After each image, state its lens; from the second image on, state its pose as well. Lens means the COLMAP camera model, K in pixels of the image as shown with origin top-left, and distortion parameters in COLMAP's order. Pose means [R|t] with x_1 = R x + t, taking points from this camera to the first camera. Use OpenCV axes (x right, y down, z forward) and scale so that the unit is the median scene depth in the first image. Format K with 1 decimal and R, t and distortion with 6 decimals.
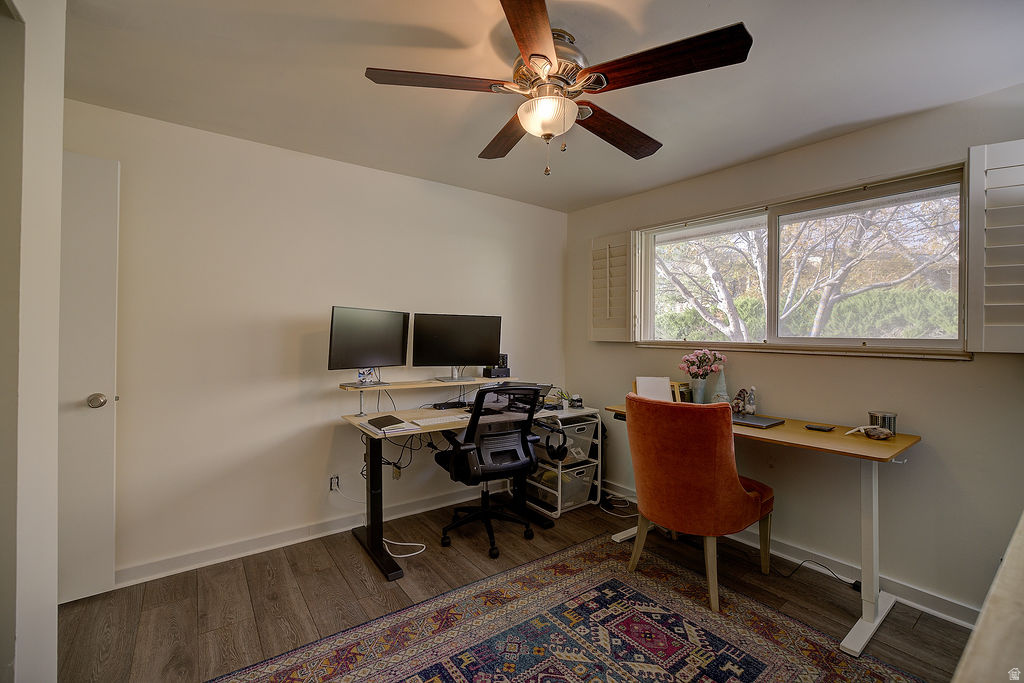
lens RADIAL K [[440.9, 0, 517.9], [0, 440.9, 334.9], [0, 0, 1]] dist [-0.039379, 0.011738]
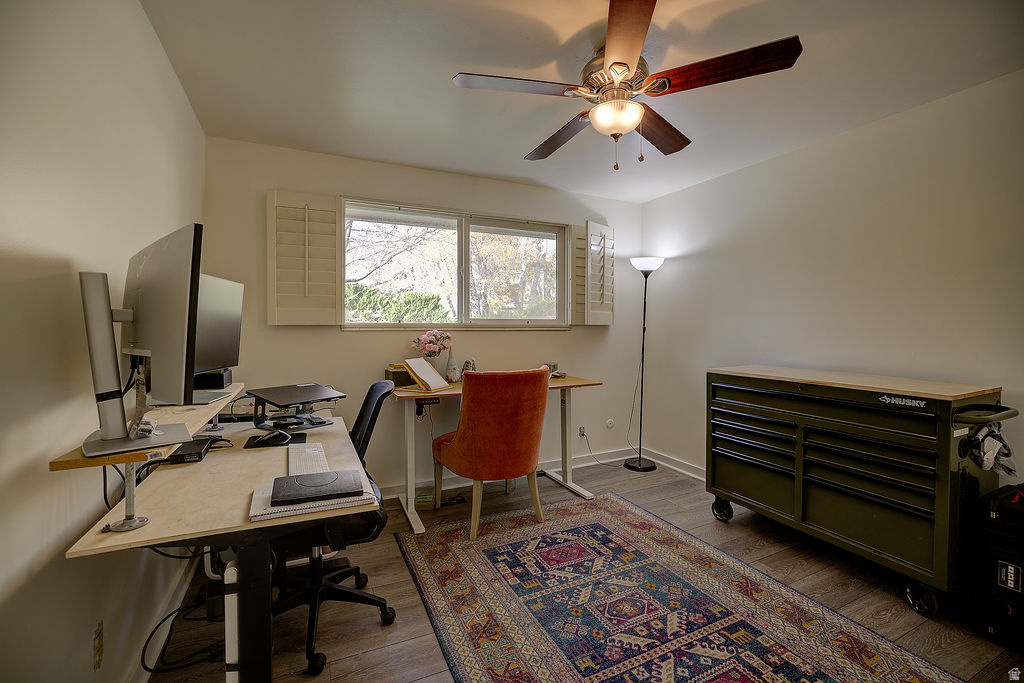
lens RADIAL K [[440.9, 0, 513.2], [0, 440.9, 330.8], [0, 0, 1]] dist [-0.039379, 0.011738]
pose [[0.200452, -0.023907, 0.979412, -0.855189], [0.006700, 0.999712, 0.023032, 0.016803], [-0.979681, 0.001945, 0.200555, 0.800047]]
